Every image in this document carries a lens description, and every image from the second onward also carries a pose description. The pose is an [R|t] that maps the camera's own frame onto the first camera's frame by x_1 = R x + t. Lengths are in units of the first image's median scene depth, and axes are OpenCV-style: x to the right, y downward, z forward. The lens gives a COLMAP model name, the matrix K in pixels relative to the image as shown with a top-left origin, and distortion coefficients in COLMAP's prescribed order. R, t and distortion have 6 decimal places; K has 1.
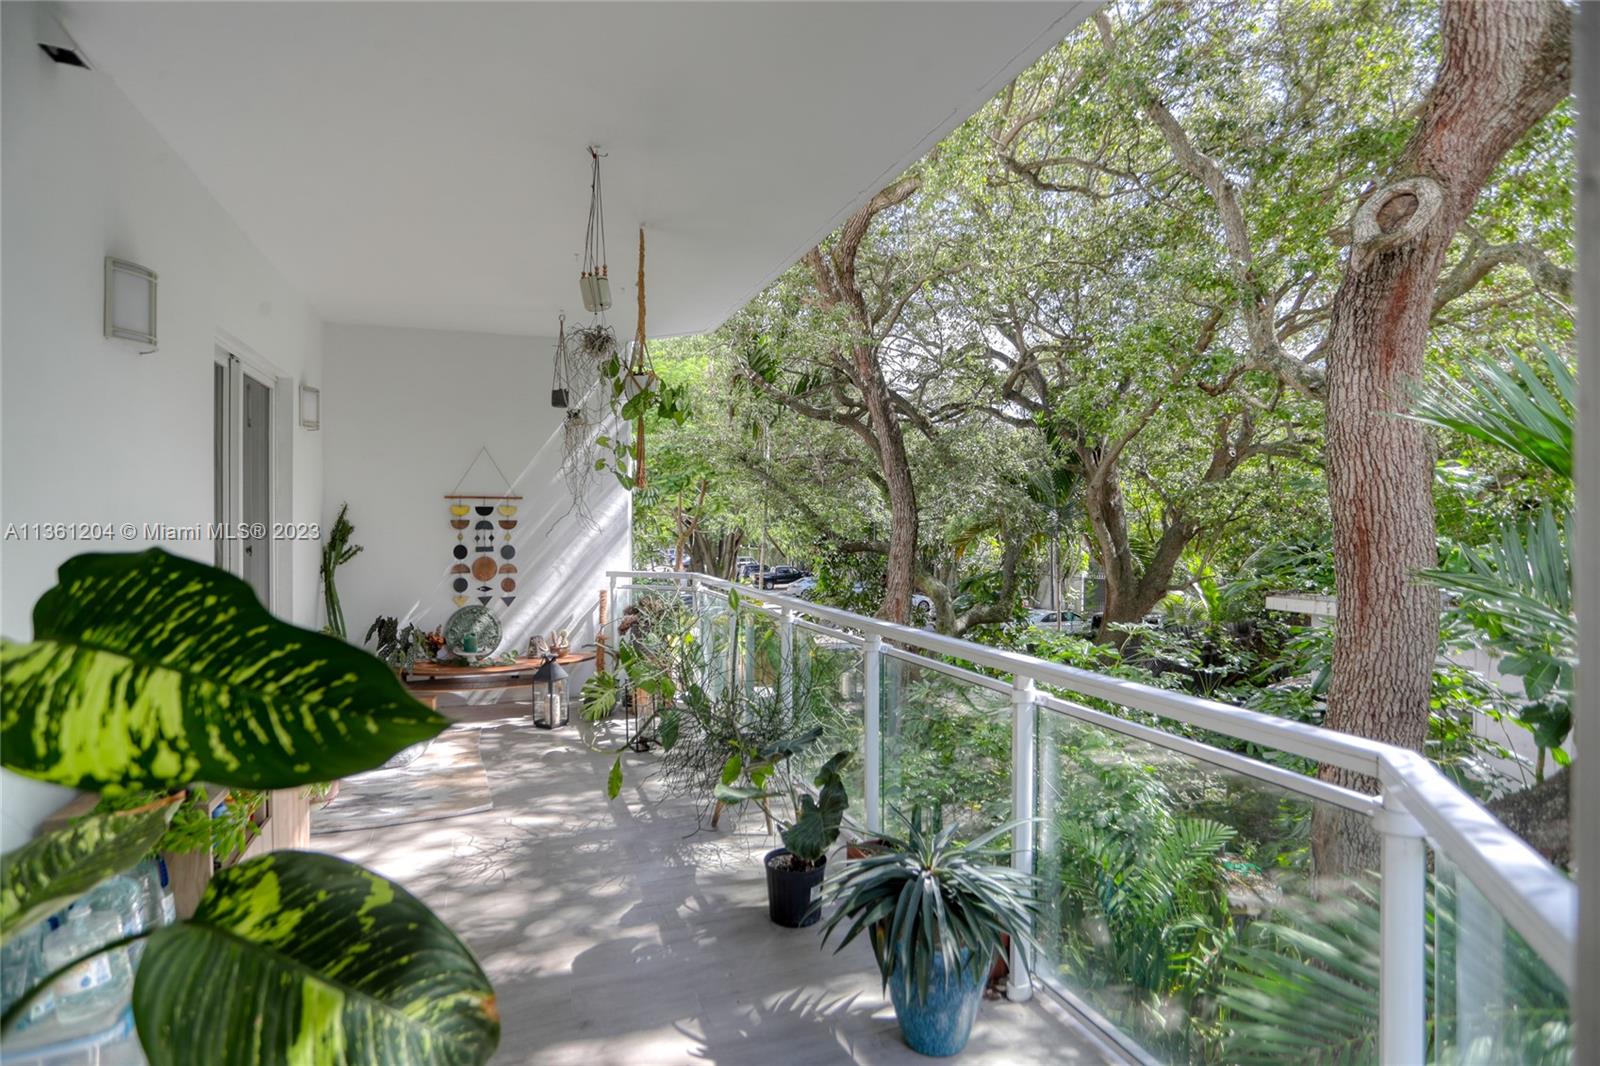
lens RADIAL K [[785.1, 0, 791.6], [0, 785.1, 530.7], [0, 0, 1]] dist [-0.066179, 0.027098]
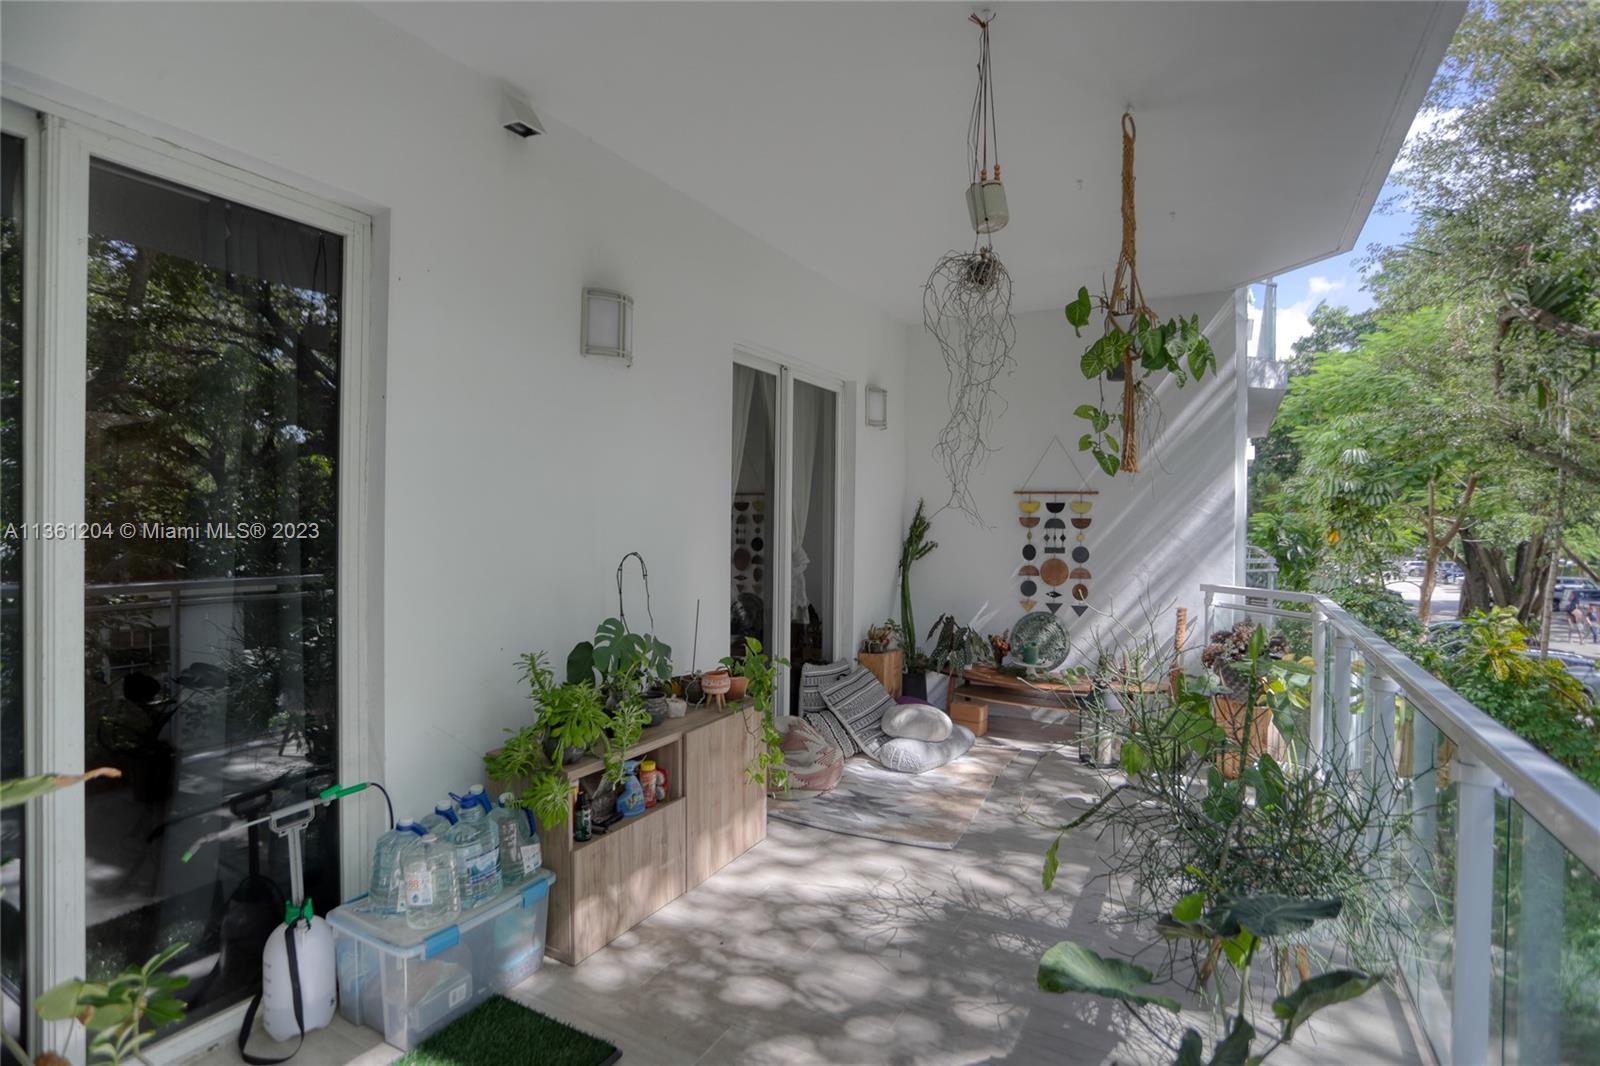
lens RADIAL K [[785.1, 0, 795.7], [0, 785.1, 526.2], [0, 0, 1]] dist [-0.066179, 0.027098]
pose [[0.646176, 0.014769, -0.763046, 0.098339], [-0.020983, 0.999779, 0.001582, 0.001022], [0.762900, 0.014988, 0.646343, 0.192168]]
